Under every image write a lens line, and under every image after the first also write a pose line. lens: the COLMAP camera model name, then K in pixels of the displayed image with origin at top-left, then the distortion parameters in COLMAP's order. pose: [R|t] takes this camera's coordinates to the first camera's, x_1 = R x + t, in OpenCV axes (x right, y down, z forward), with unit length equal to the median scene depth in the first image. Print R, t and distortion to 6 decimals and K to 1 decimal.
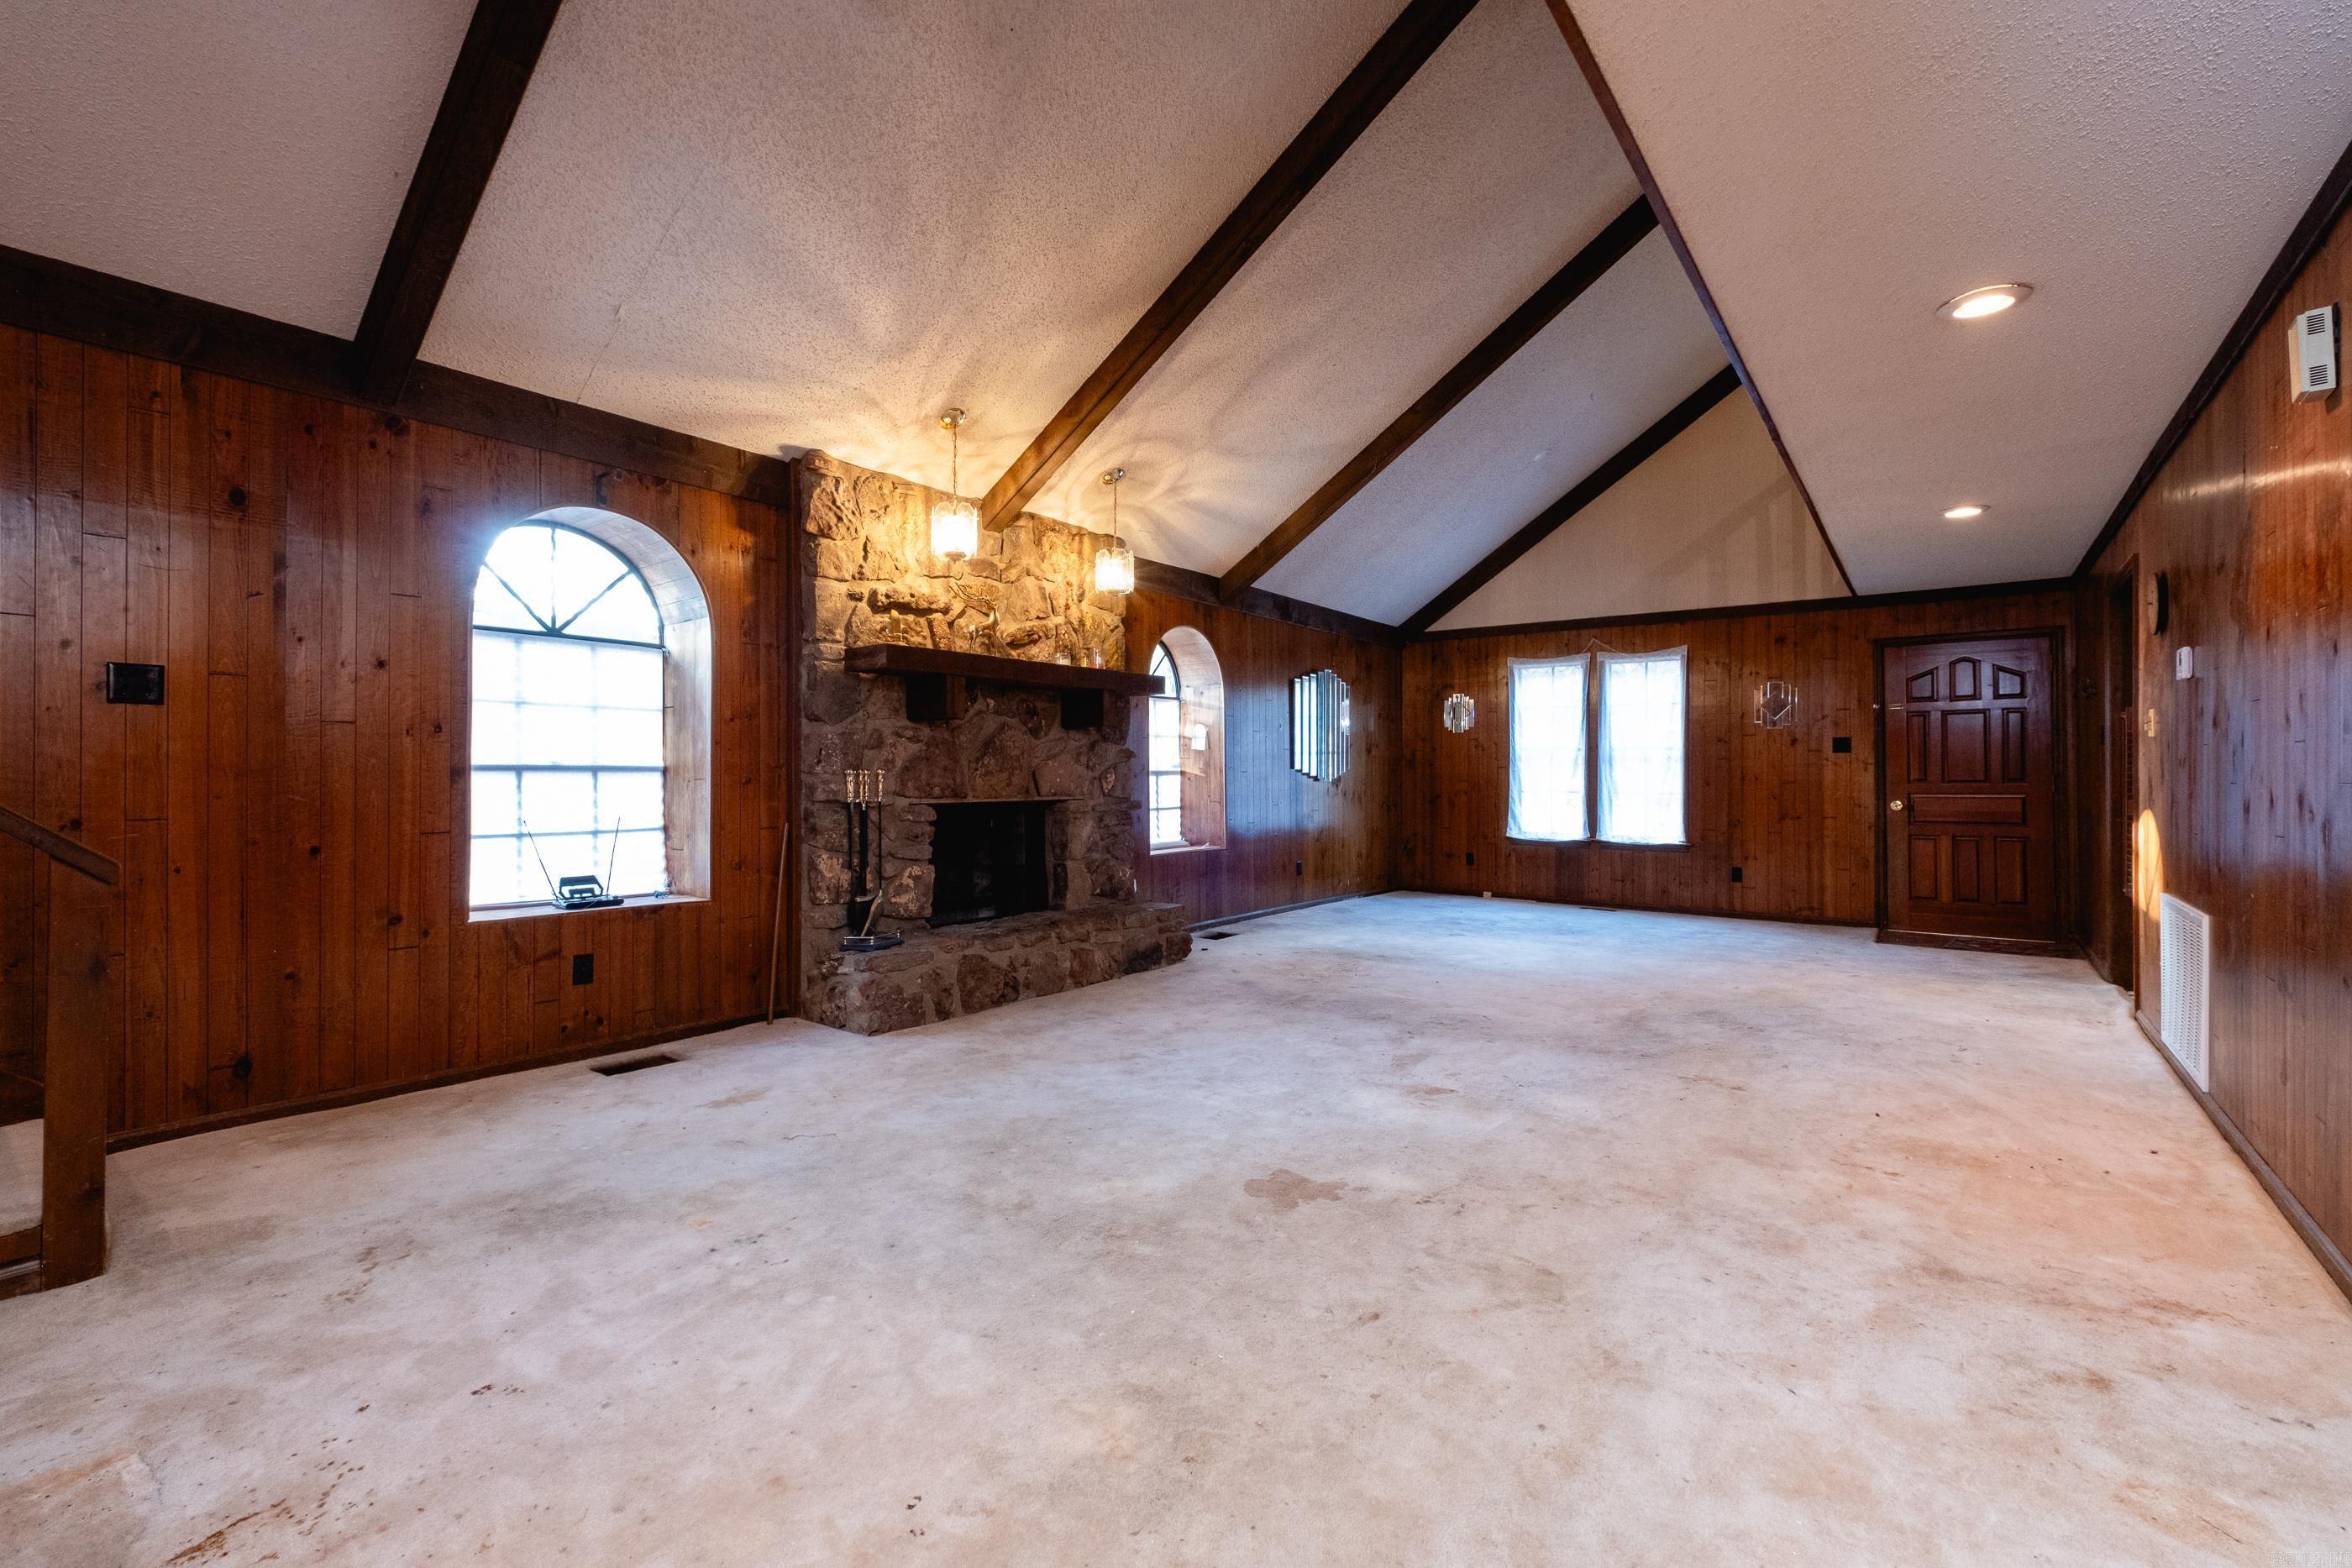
lens RADIAL K [[1014.5, 0, 1181.8], [0, 1014.5, 770.7], [0, 0, 1]] dist [0.001578, -0.000259]
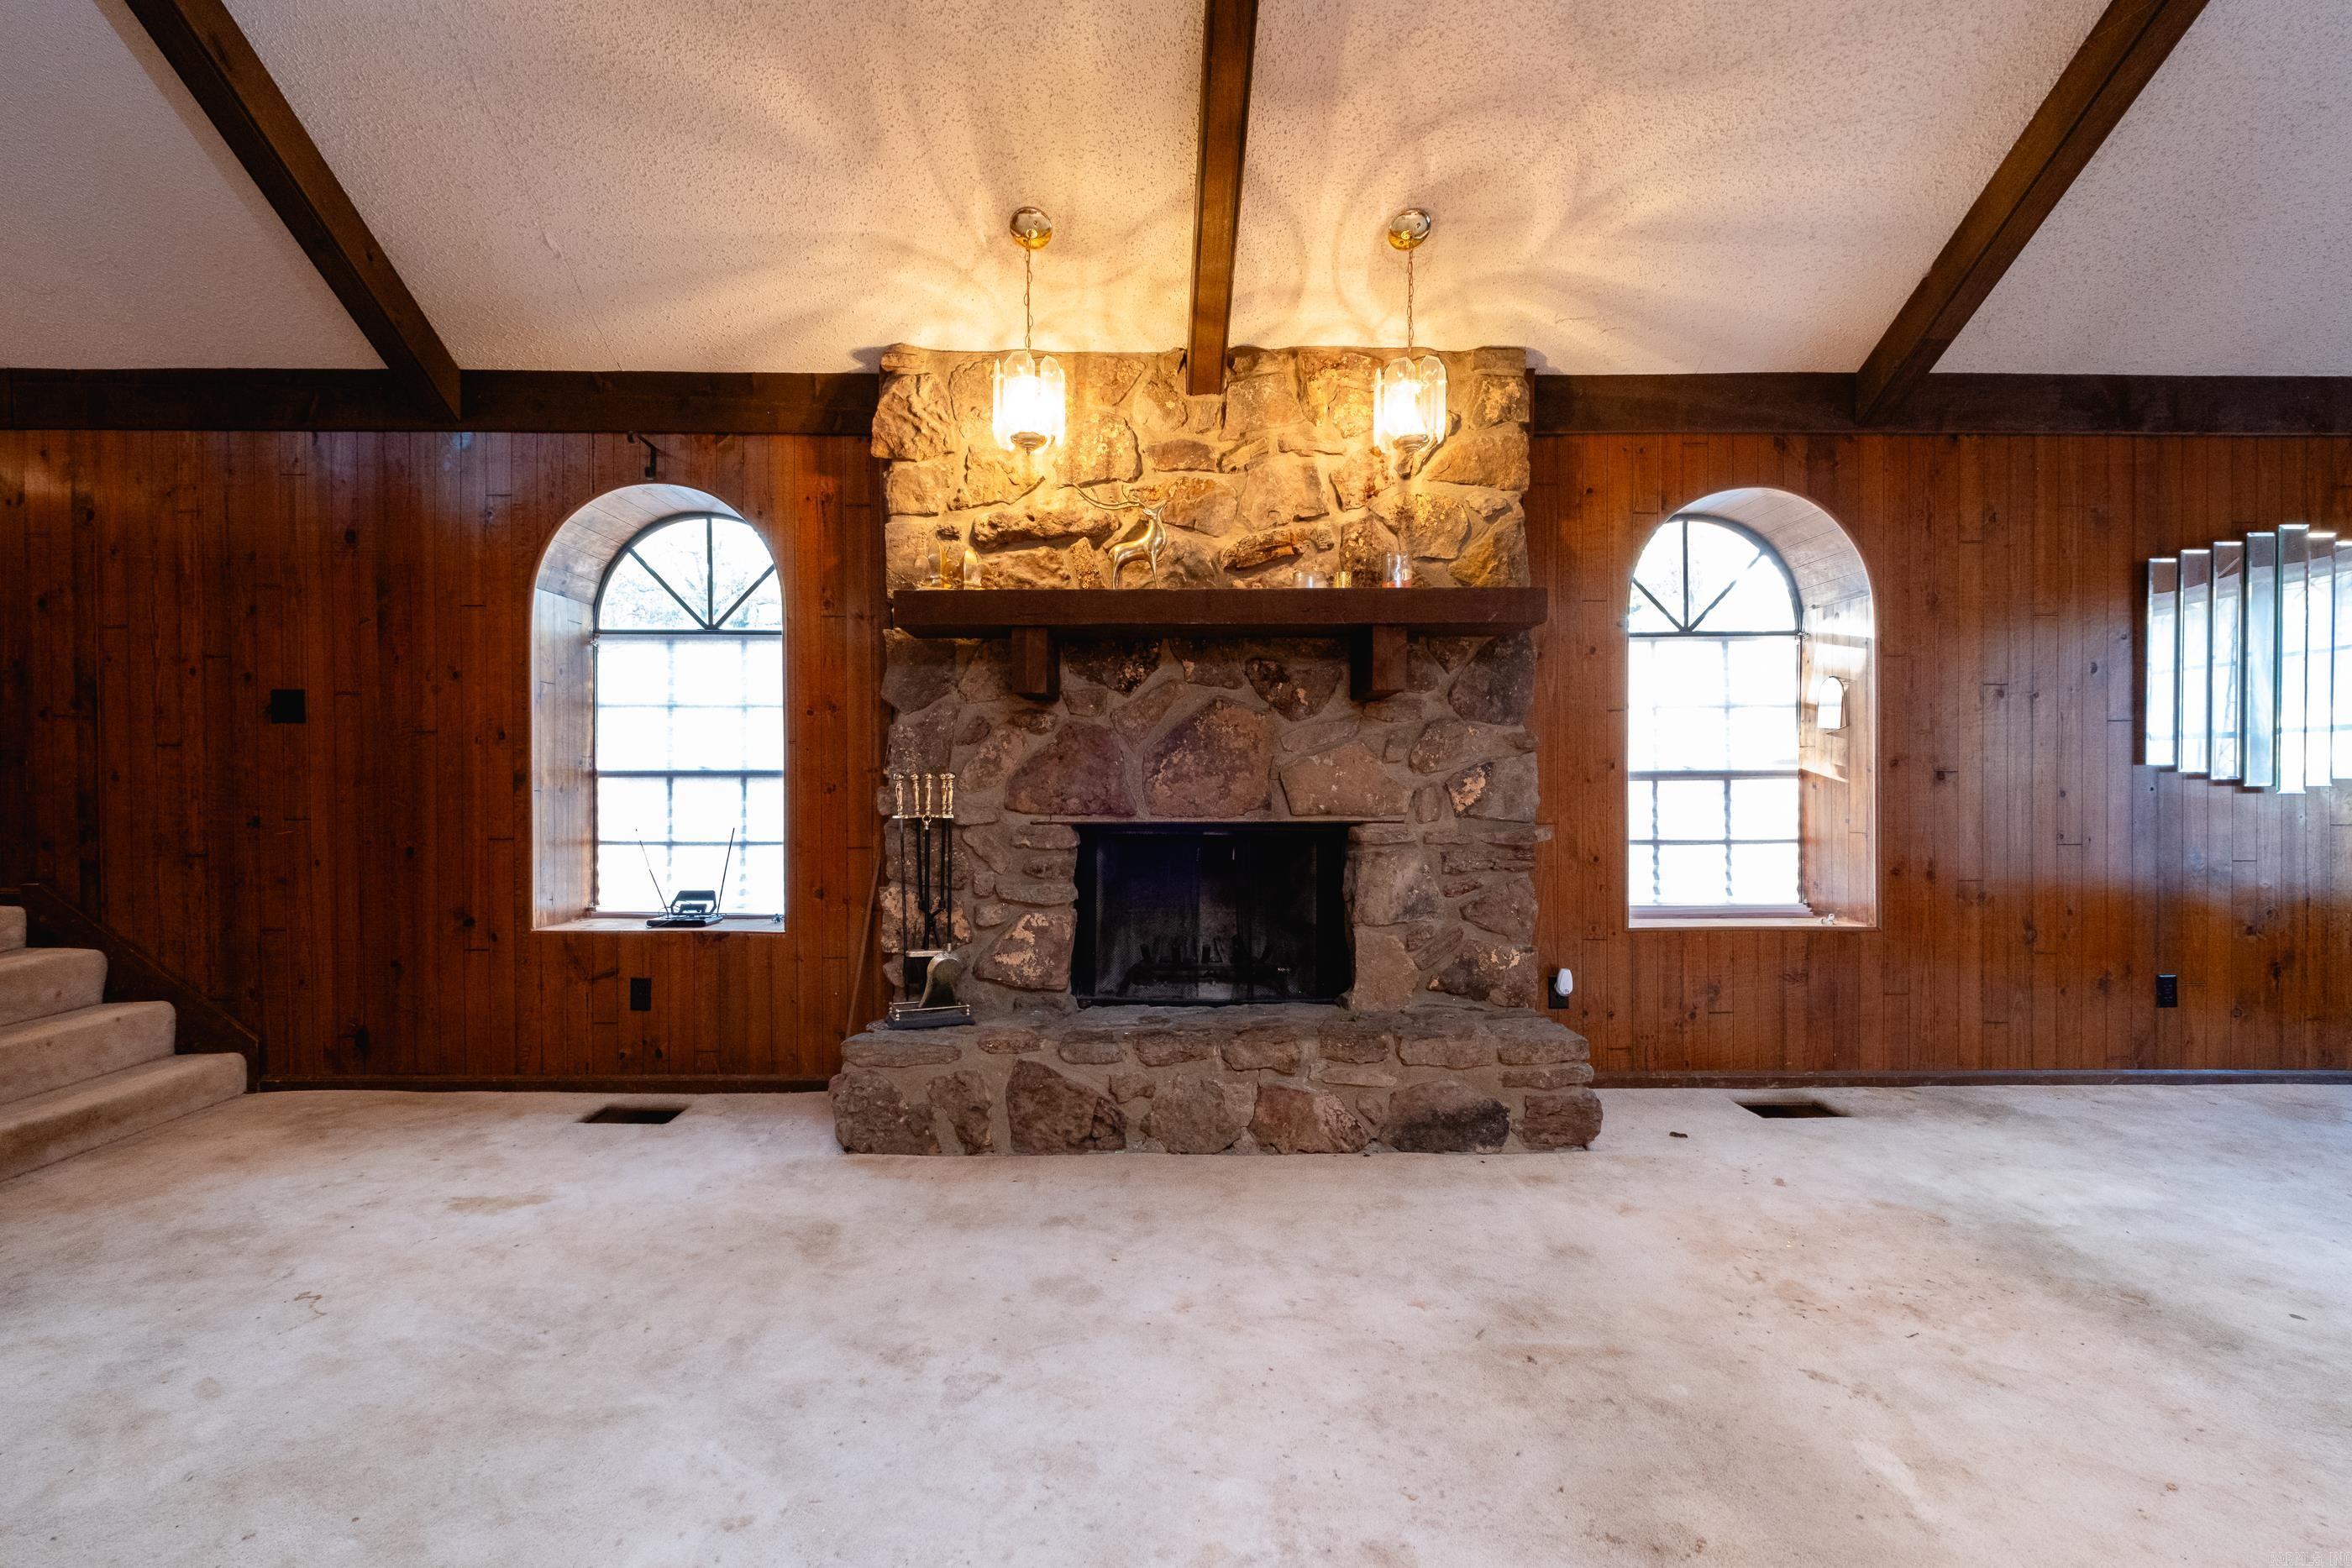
lens RADIAL K [[1021.8, 0, 1160.4], [0, 1021.8, 796.0], [0, 0, 1]] dist [0.003159, 0.000022]
pose [[0.609221, 0.011151, -0.792922, 0.344937], [0.005470, 0.999818, 0.018263, 0.002601], [0.792981, -0.015464, 0.609050, 0.665208]]
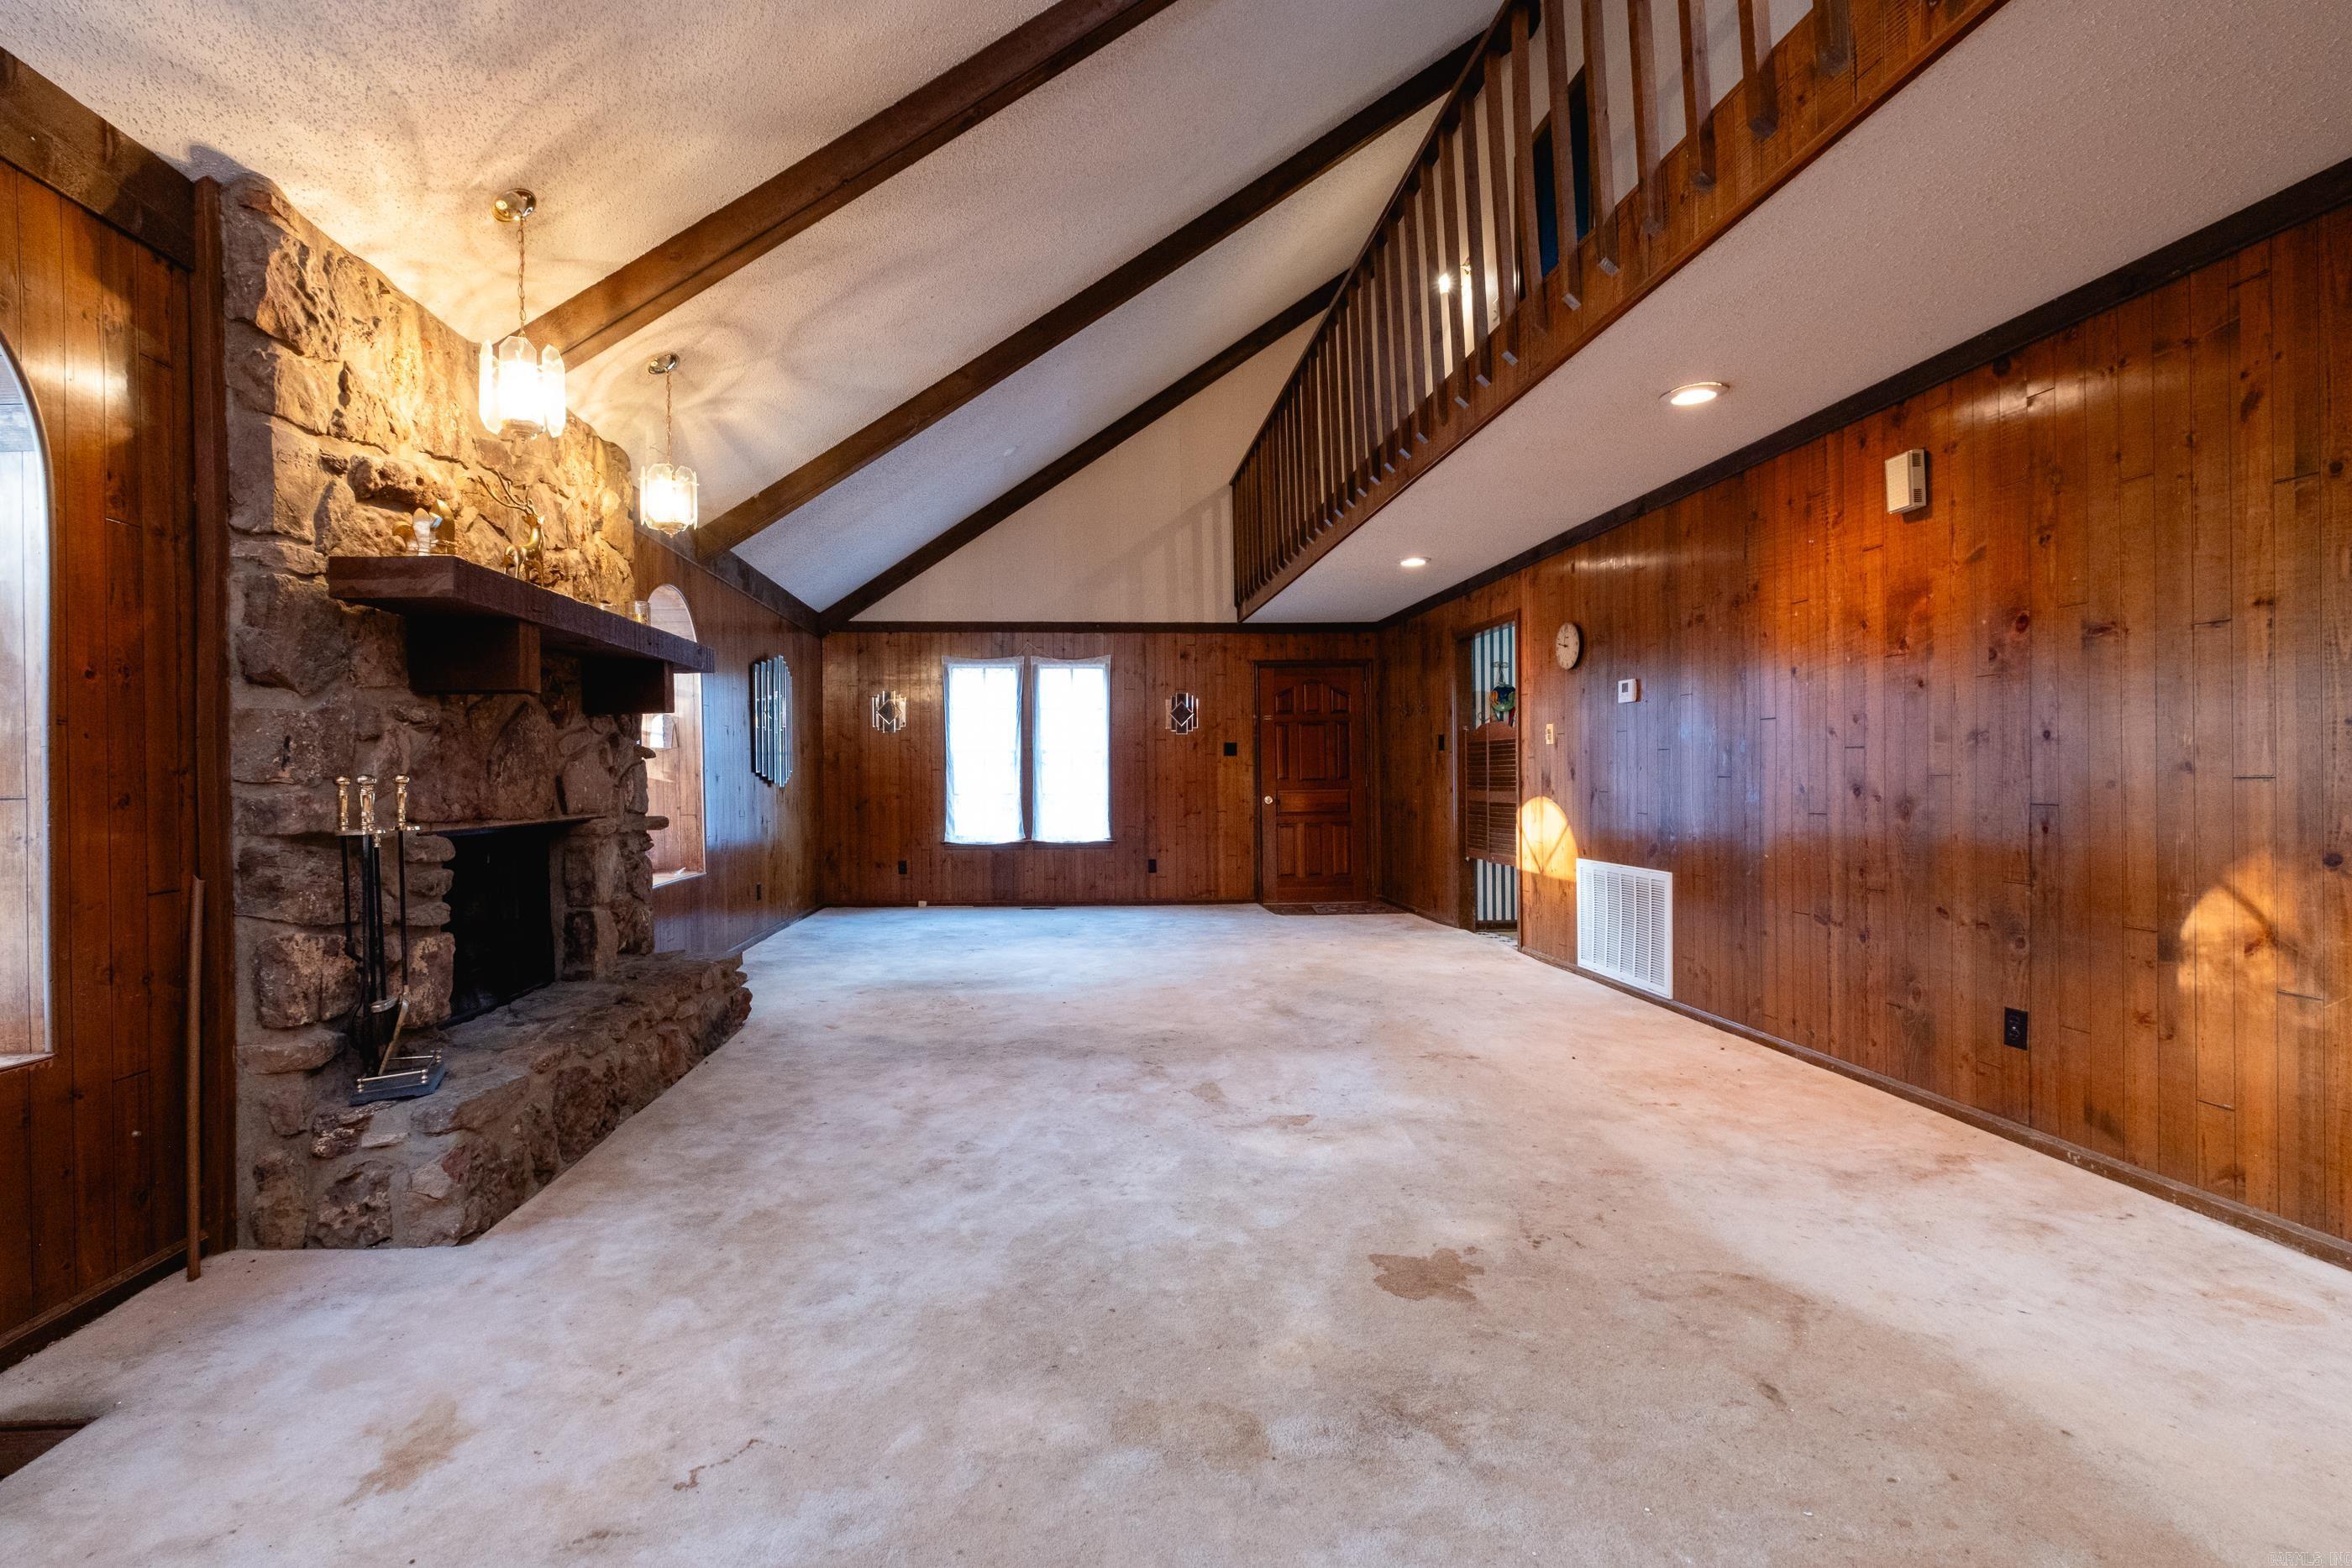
lens RADIAL K [[1029.9, 0, 1098.5], [0, 1029.9, 778.1], [0, 0, 1]] dist [0.003325, -0.005466]
pose [[0.772405, -0.009389, 0.635060, -0.353029], [0.007184, 0.999956, 0.006046, -0.000428], [-0.635089, -0.000107, 0.772439, 0.292303]]
